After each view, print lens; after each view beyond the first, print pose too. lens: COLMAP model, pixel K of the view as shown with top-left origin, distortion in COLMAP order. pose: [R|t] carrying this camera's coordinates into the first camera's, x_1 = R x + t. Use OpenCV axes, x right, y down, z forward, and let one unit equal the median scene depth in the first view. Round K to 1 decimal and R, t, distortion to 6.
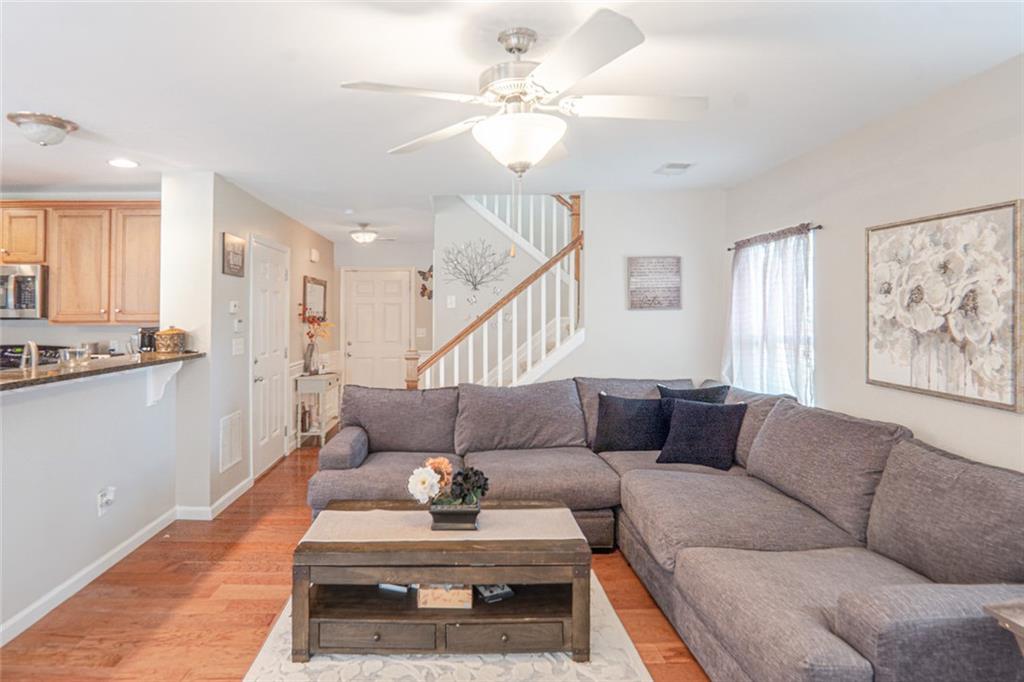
lens RADIAL K [[546.2, 0, 464.5], [0, 546.2, 311.7], [0, 0, 1]] dist [-0.023438, 0.000127]
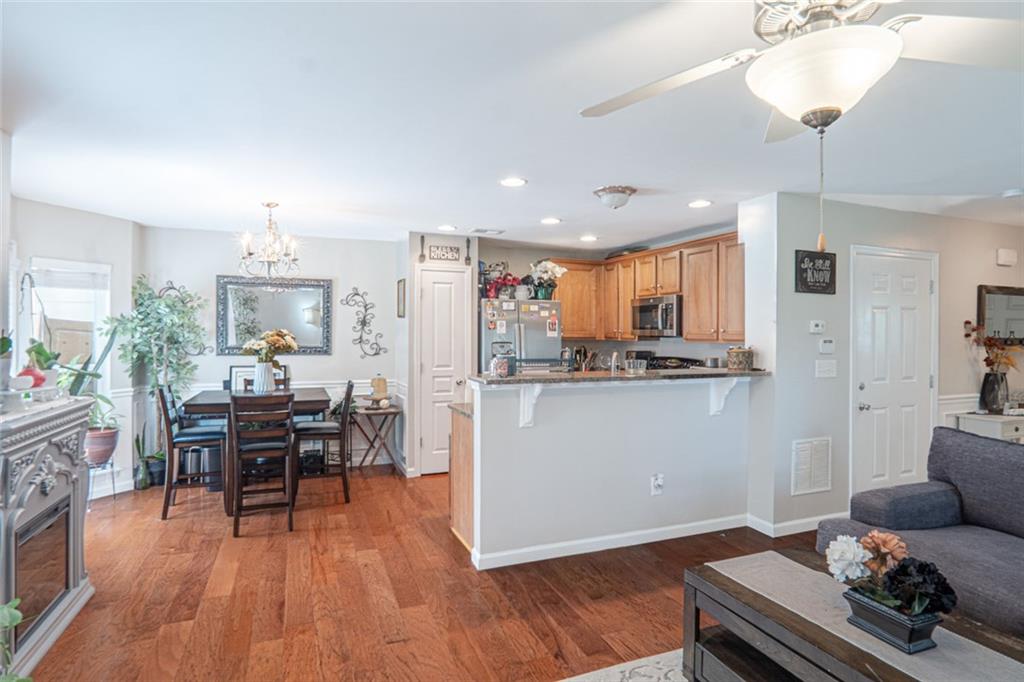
lens RADIAL K [[536.8, 0, 512.0], [0, 536.8, 341.0], [0, 0, 1]] dist [-0.023454, -0.000097]
pose [[0.360044, 0.013100, -0.932843, 0.298202], [0.002925, 0.999881, 0.015170, 0.002064], [0.932931, -0.008191, 0.359963, 0.207970]]
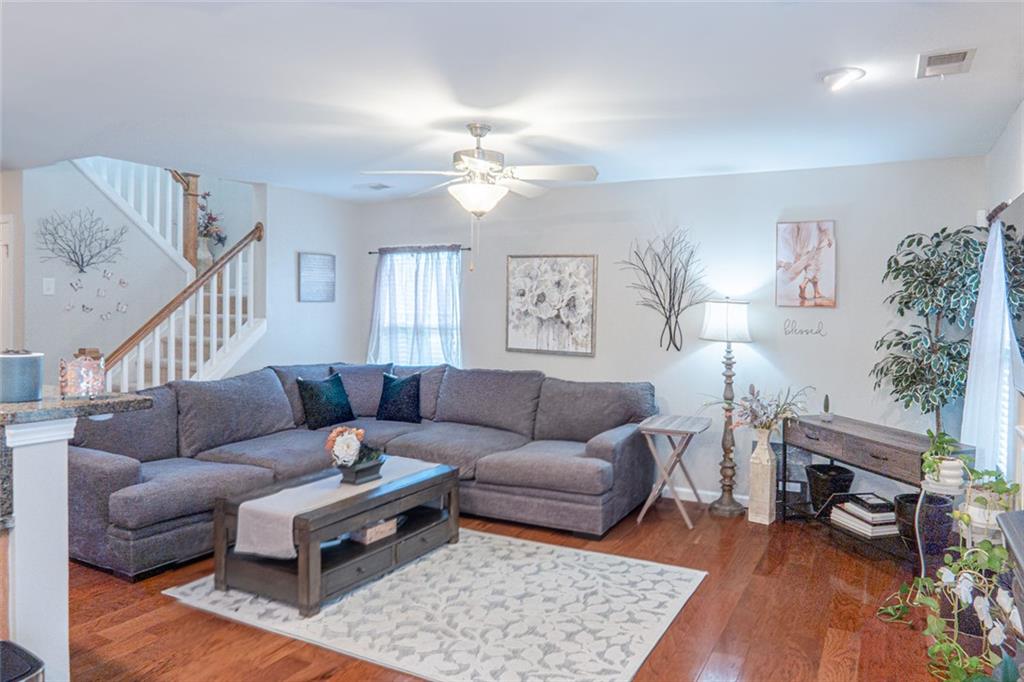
lens RADIAL K [[622.0, 0, 517.7], [0, 622.0, 300.1], [0, 0, 1]] dist [-0.047969, -0.000643]
pose [[0.526852, 0.016931, 0.849788, -0.674531], [-0.015969, 0.999822, -0.010020, -0.000880], [-0.849807, -0.008292, 0.527029, -0.014476]]
